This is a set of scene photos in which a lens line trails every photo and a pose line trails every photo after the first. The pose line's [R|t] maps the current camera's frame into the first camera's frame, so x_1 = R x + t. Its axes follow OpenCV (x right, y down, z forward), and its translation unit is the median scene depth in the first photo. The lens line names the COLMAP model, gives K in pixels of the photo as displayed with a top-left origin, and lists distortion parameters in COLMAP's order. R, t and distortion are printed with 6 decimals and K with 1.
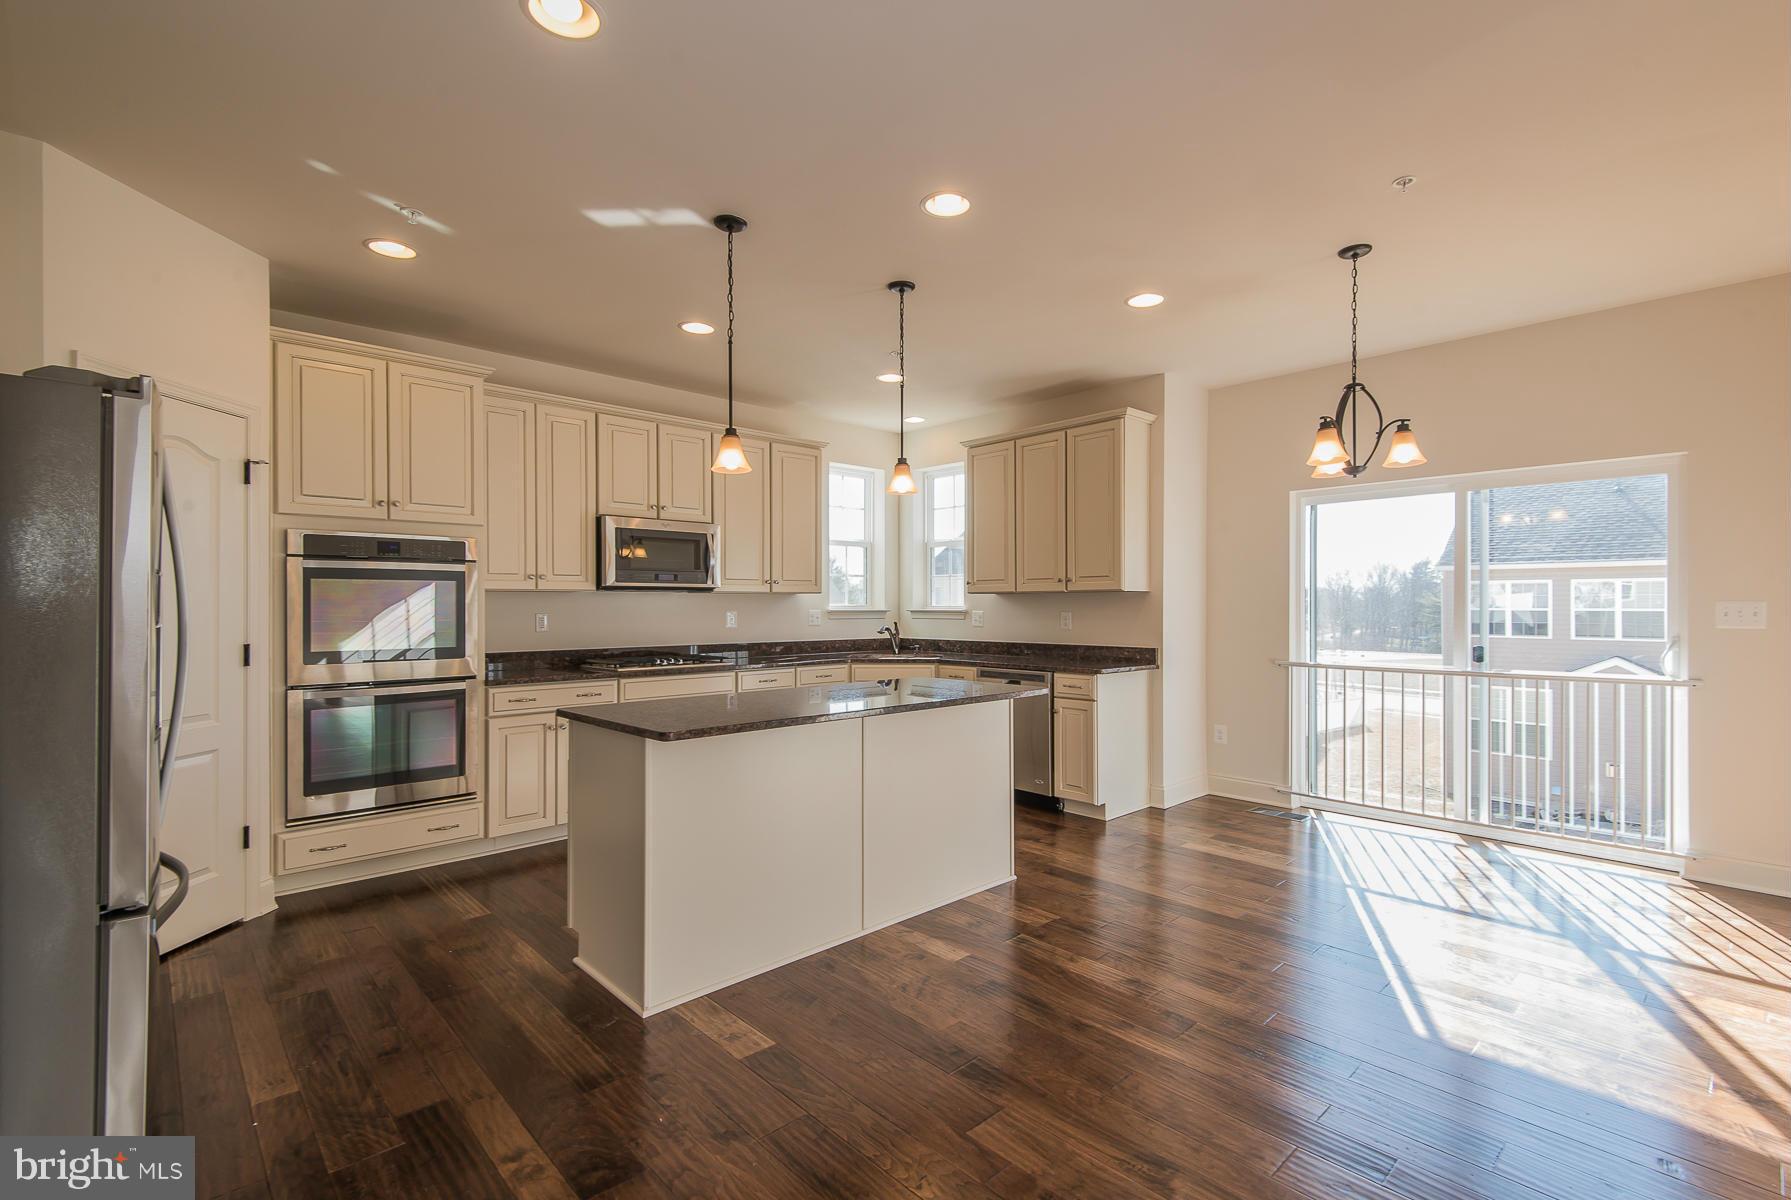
lens RADIAL K [[803.1, 0, 893.9], [0, 803.1, 607.7], [0, 0, 1]] dist [0.013526, -0.000300]
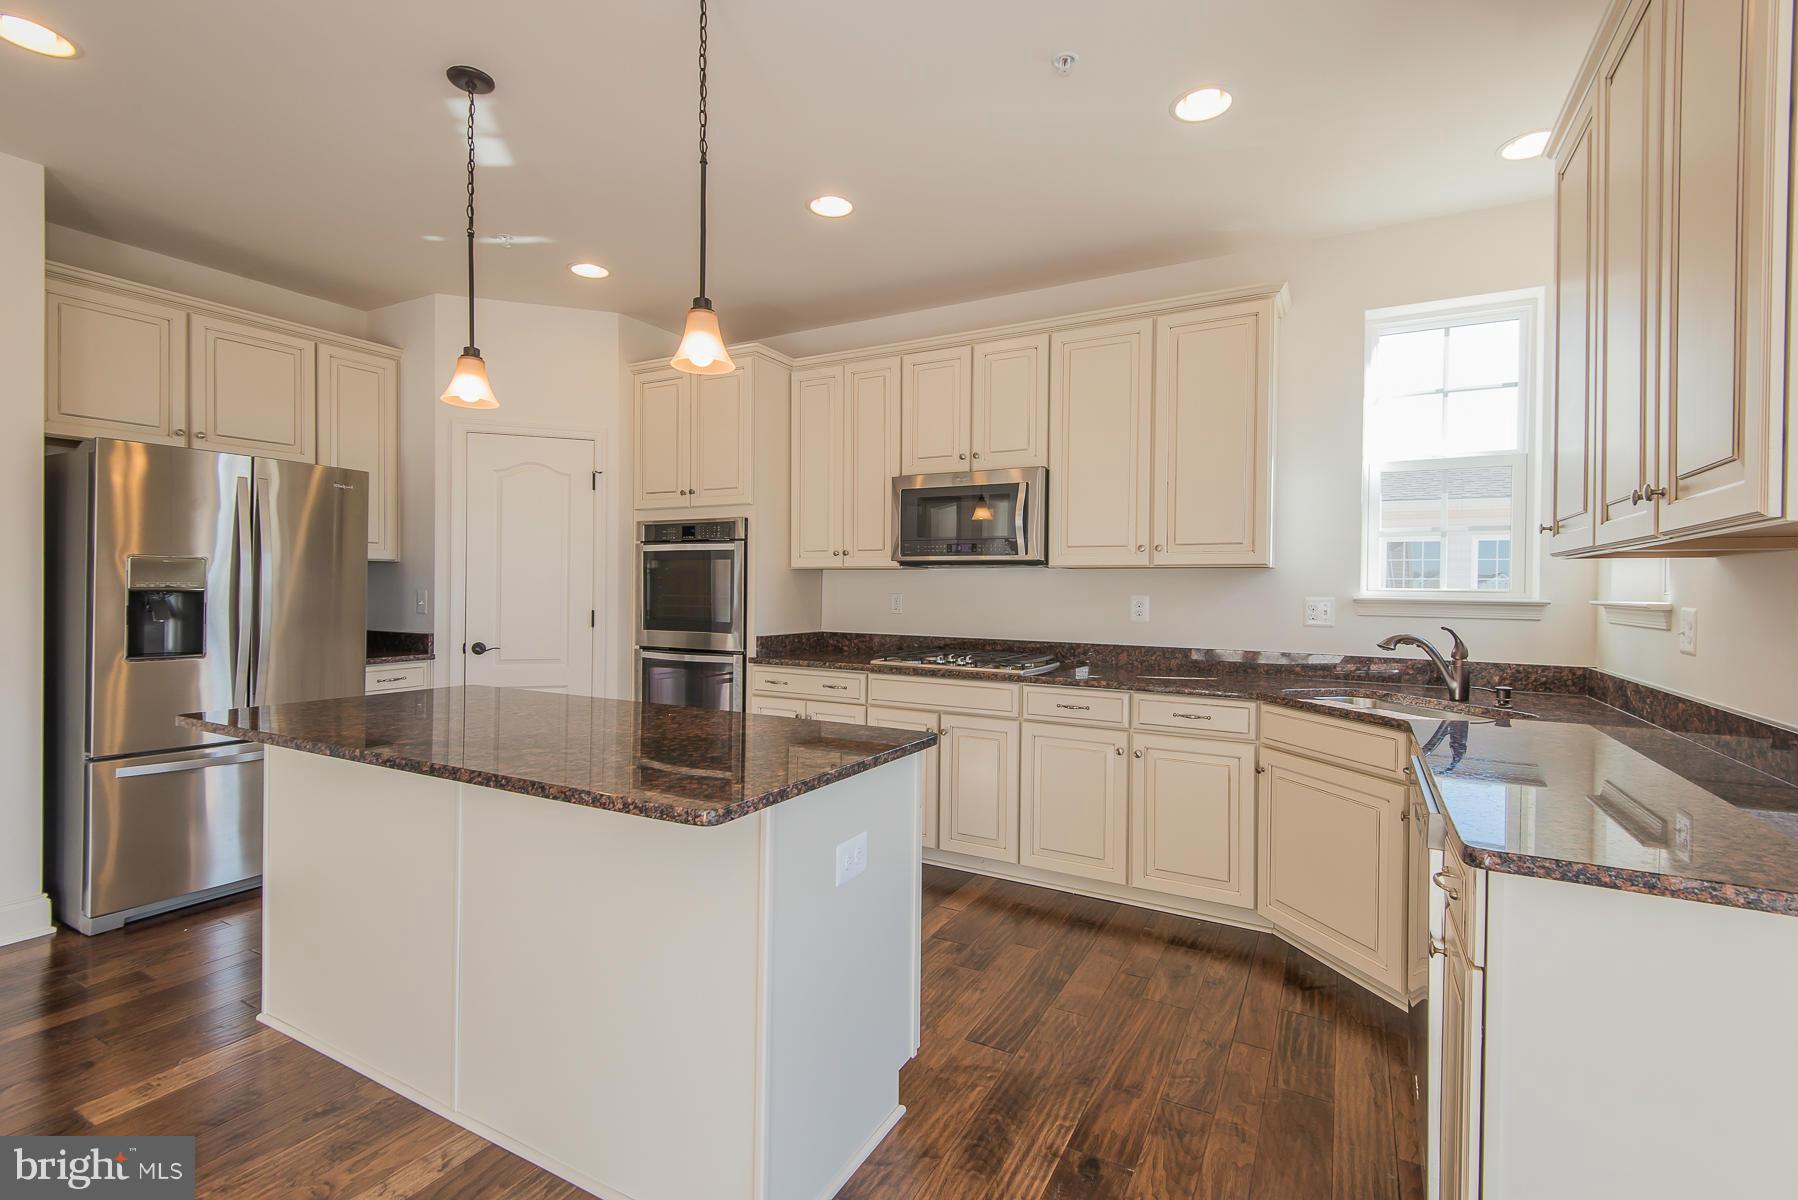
lens RADIAL K [[805.2, 0, 903.8], [0, 805.2, 590.4], [0, 0, 1]] dist [0.034671, -0.020011]
pose [[0.319430, 0.006845, -0.947585, 0.421346], [-0.013886, 0.999900, 0.002542, 0.000843], [0.947508, 0.012346, 0.319493, 0.726564]]
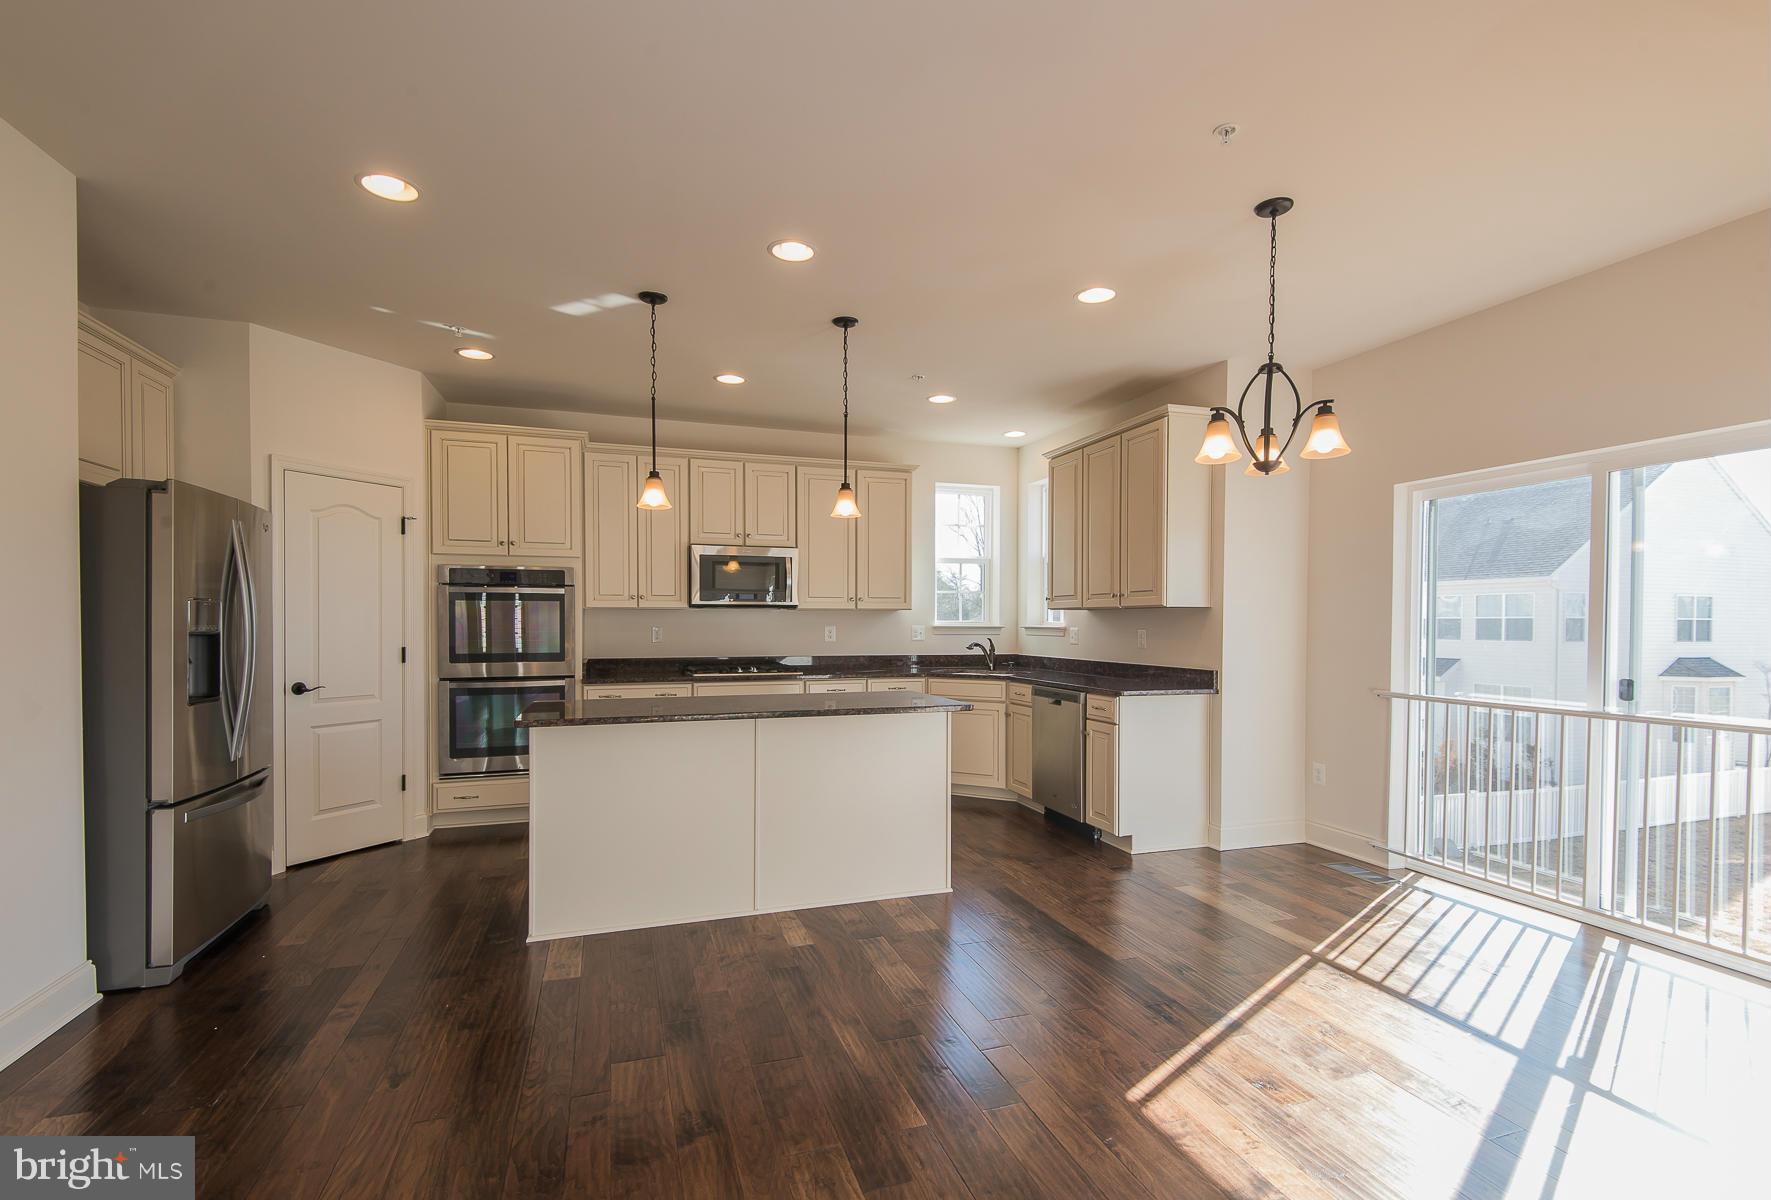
lens RADIAL K [[811.2, 0, 884.3], [0, 811.2, 634.9], [0, 0, 1]] dist [0.017424, -0.000027]
pose [[0.911465, 0.010103, -0.411254, 0.379793], [-0.004434, 0.999882, 0.014736, -0.000958], [0.411354, -0.011608, 0.911402, 0.028566]]
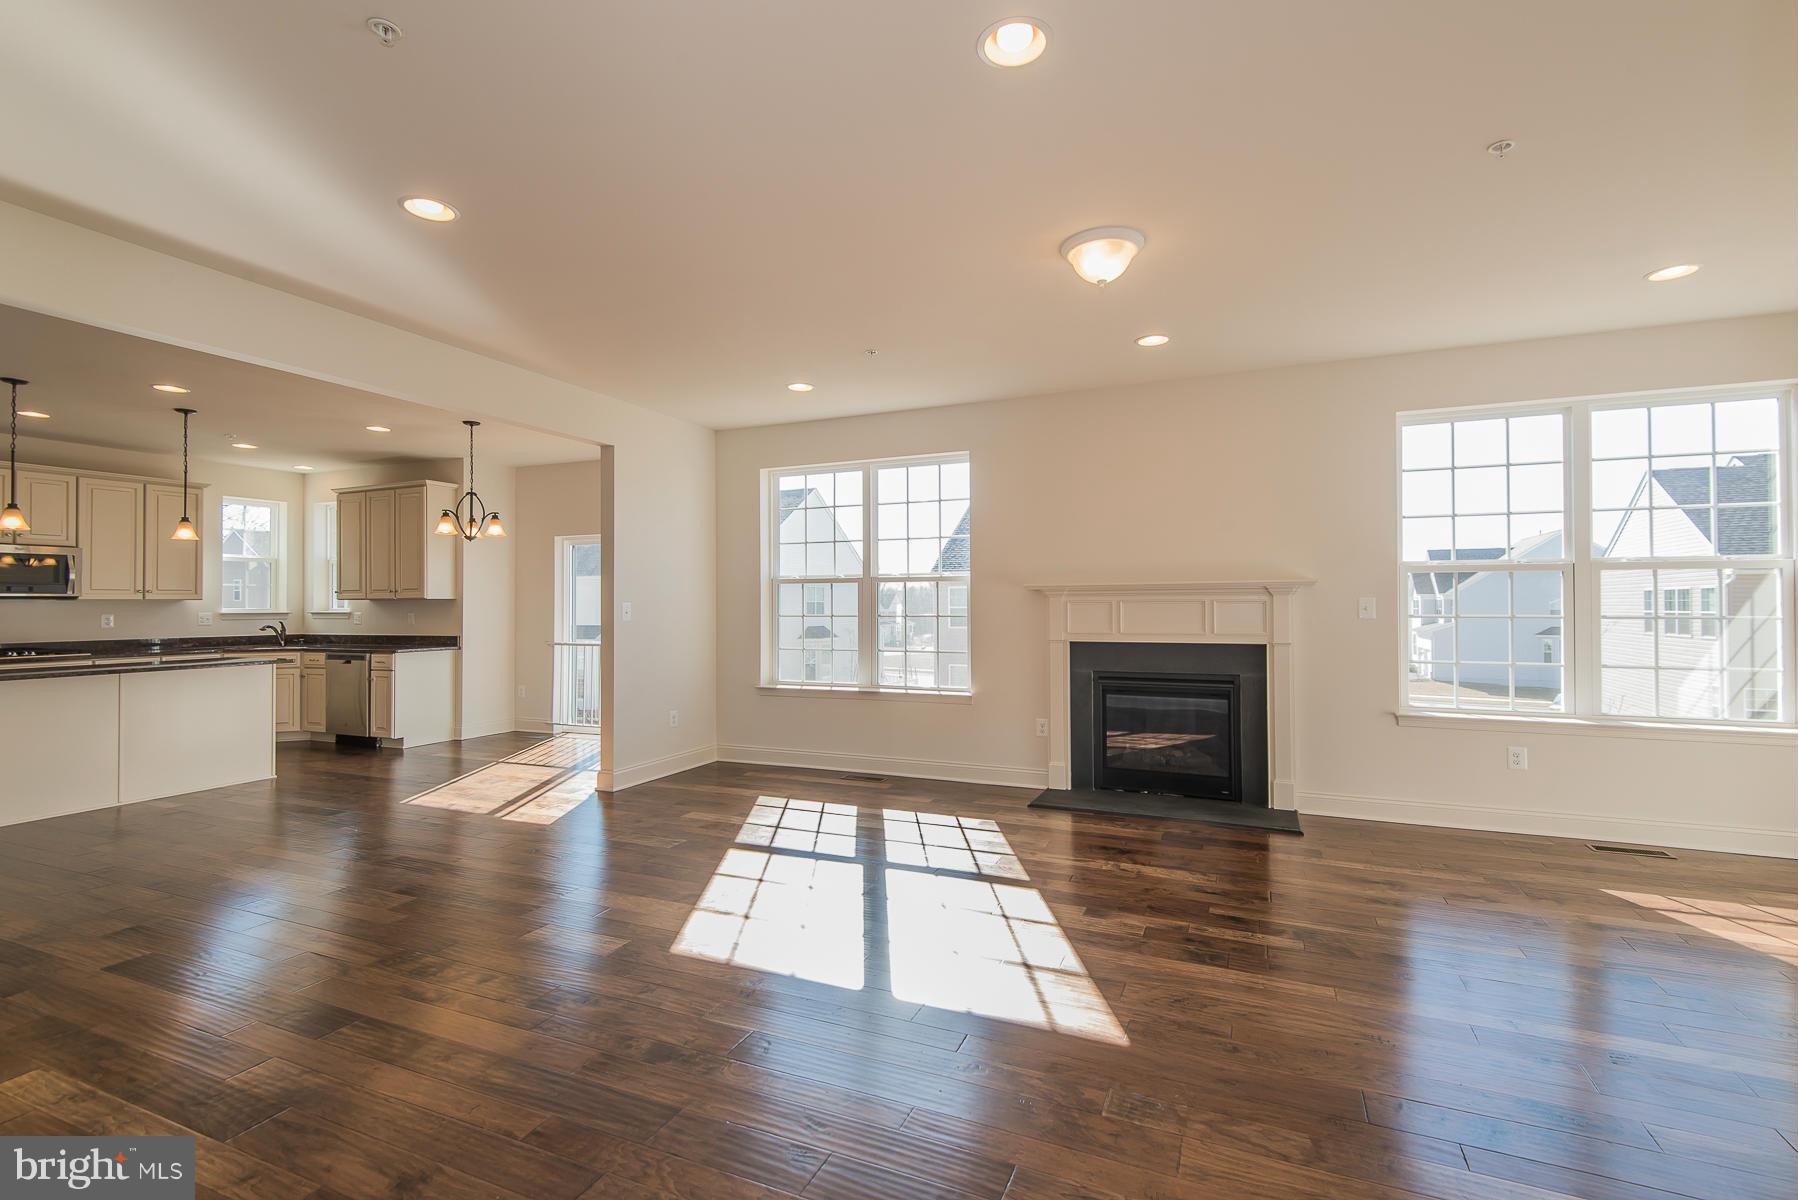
lens RADIAL K [[805.2, 0, 903.8], [0, 805.2, 590.4], [0, 0, 1]] dist [0.034671, -0.020011]
pose [[0.914197, 0.002124, 0.405265, 0.497388], [0.006563, 0.999778, -0.020043, 0.000254], [-0.405217, 0.020983, 0.913980, -0.801144]]
